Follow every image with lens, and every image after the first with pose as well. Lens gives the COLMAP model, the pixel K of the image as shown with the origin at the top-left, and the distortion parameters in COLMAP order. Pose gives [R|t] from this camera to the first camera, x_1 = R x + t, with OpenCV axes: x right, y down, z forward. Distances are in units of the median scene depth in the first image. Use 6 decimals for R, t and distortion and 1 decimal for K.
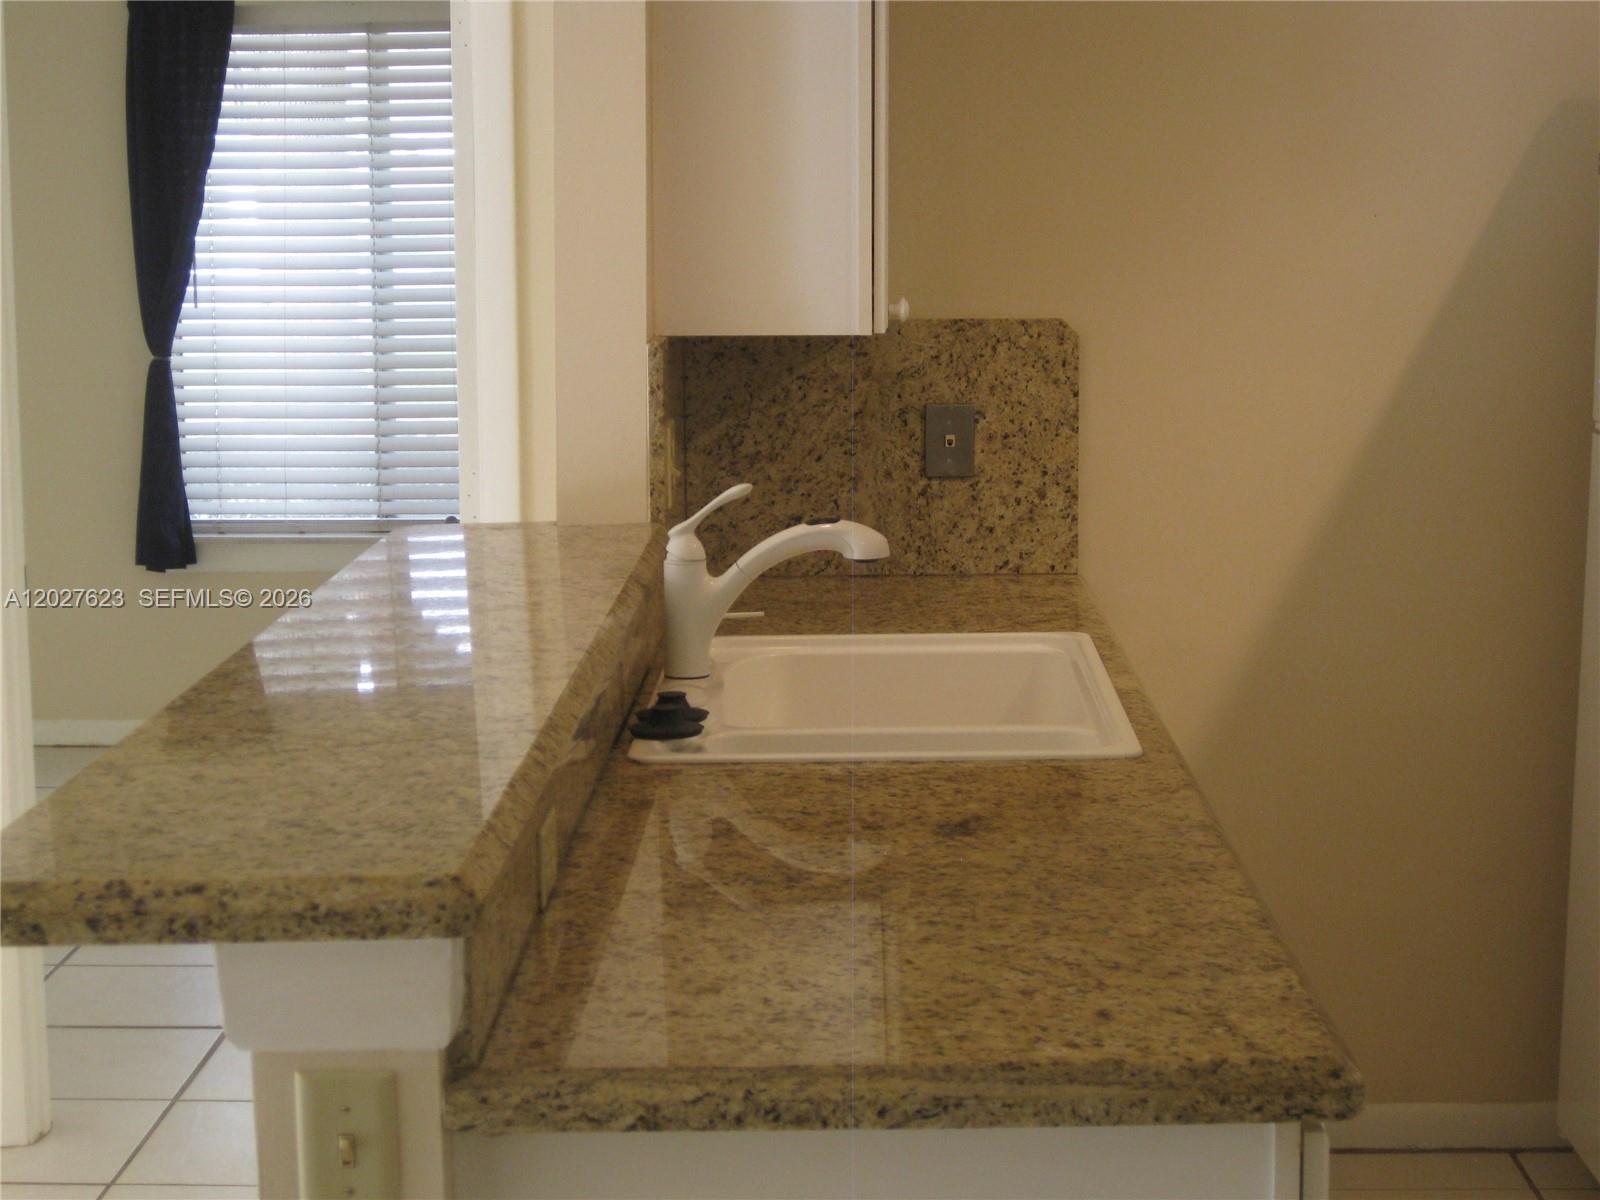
lens RADIAL K [[2947.4, 0, 800.0], [0, 2947.4, 600.0], [0, 0, 1]] dist [-0.120048, 0.109562]
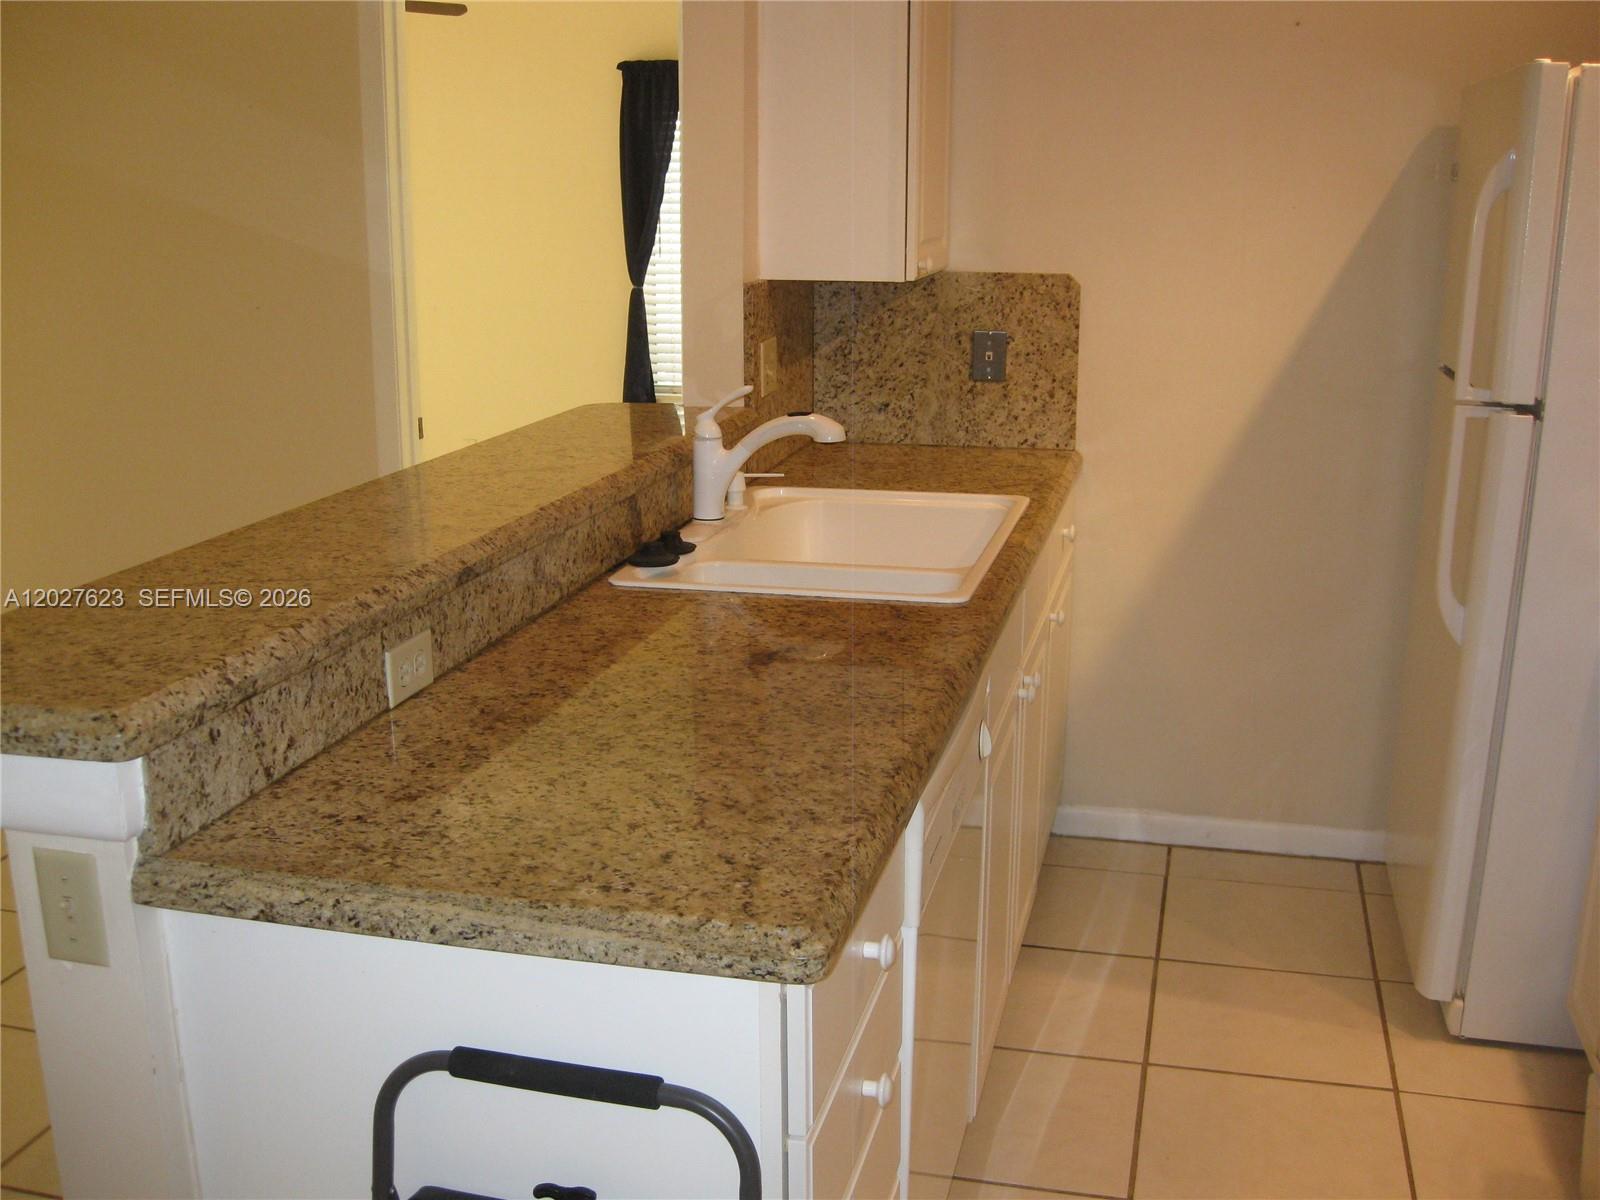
lens RADIAL K [[1655.0, 0, 776.2], [0, 1655.0, 602.9], [0, 0, 1]] dist [-0.179534, 0.120778]
pose [[0.973469, 0.061395, -0.220427, 0.186820], [-0.037755, 0.993225, 0.109902, -0.024644], [0.225681, -0.098664, 0.969192, 0.236184]]
